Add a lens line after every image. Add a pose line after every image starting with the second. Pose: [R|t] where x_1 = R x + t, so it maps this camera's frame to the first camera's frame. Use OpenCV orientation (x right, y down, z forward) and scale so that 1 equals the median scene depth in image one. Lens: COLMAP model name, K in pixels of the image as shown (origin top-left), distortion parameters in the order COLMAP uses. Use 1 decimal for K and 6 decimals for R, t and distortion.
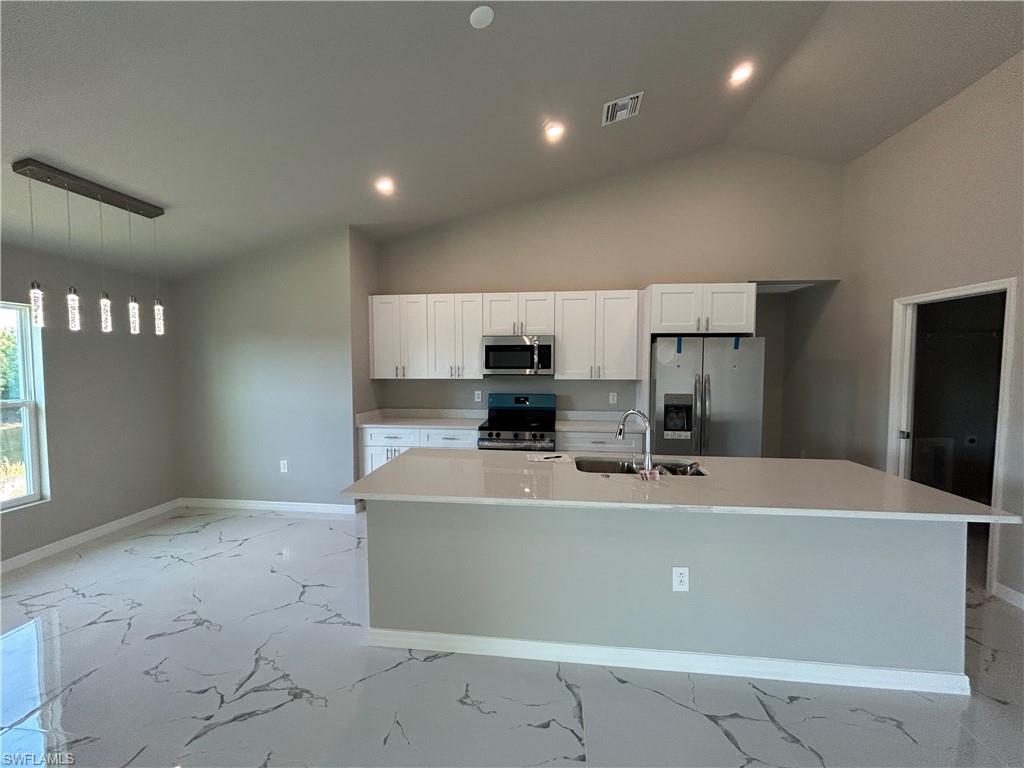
lens RADIAL K [[412.7, 0, 507.1], [0, 412.7, 385.2], [0, 0, 1]] dist [0.001430, 0.000054]
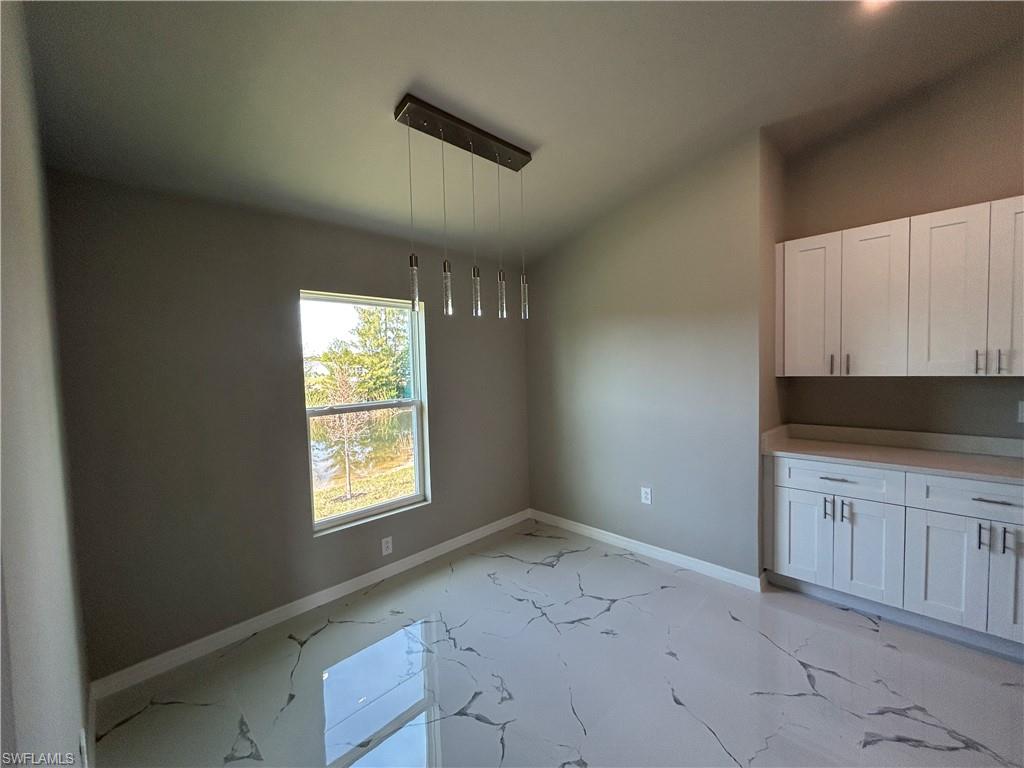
lens RADIAL K [[412.7, 0, 507.1], [0, 412.7, 385.2], [0, 0, 1]] dist [0.001430, 0.000054]
pose [[0.783884, 0.010370, -0.620820, -0.298253], [-0.005353, 0.999936, 0.009943, -0.006946], [0.620884, -0.004471, 0.783890, 0.287975]]
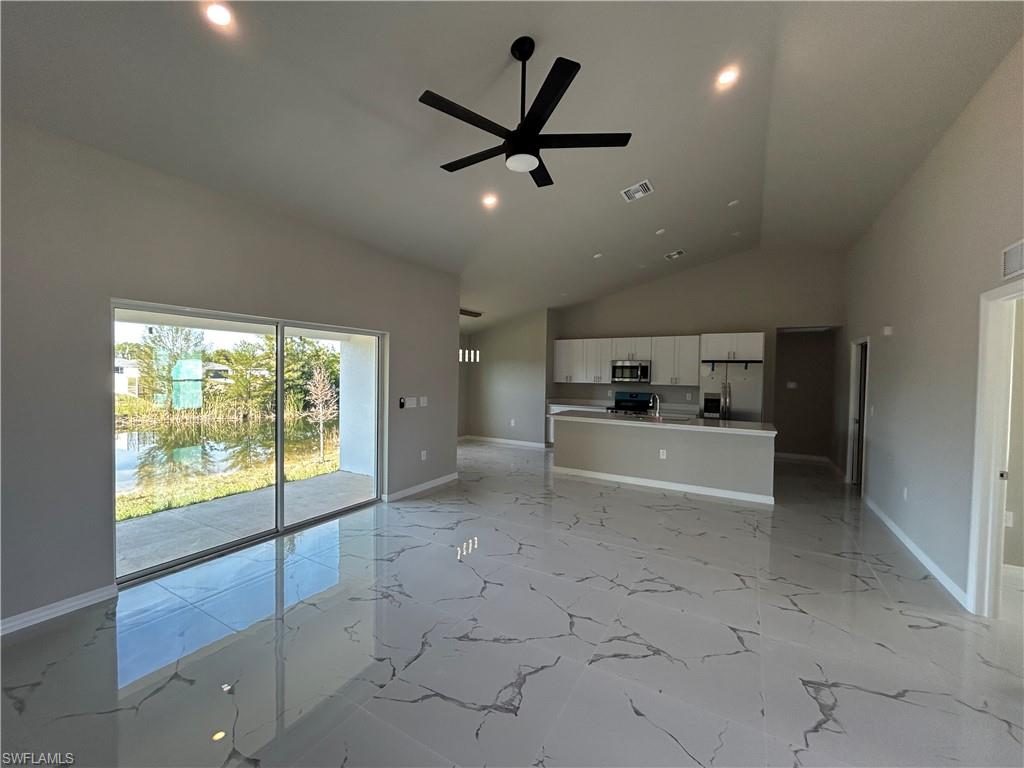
lens RADIAL K [[412.7, 0, 507.1], [0, 412.7, 385.2], [0, 0, 1]] dist [0.001430, 0.000054]
pose [[0.915038, 0.025593, -0.402555, 0.288959], [-0.037815, 0.999033, -0.022443, 0.058076], [0.401591, 0.035759, 0.915121, -0.995746]]
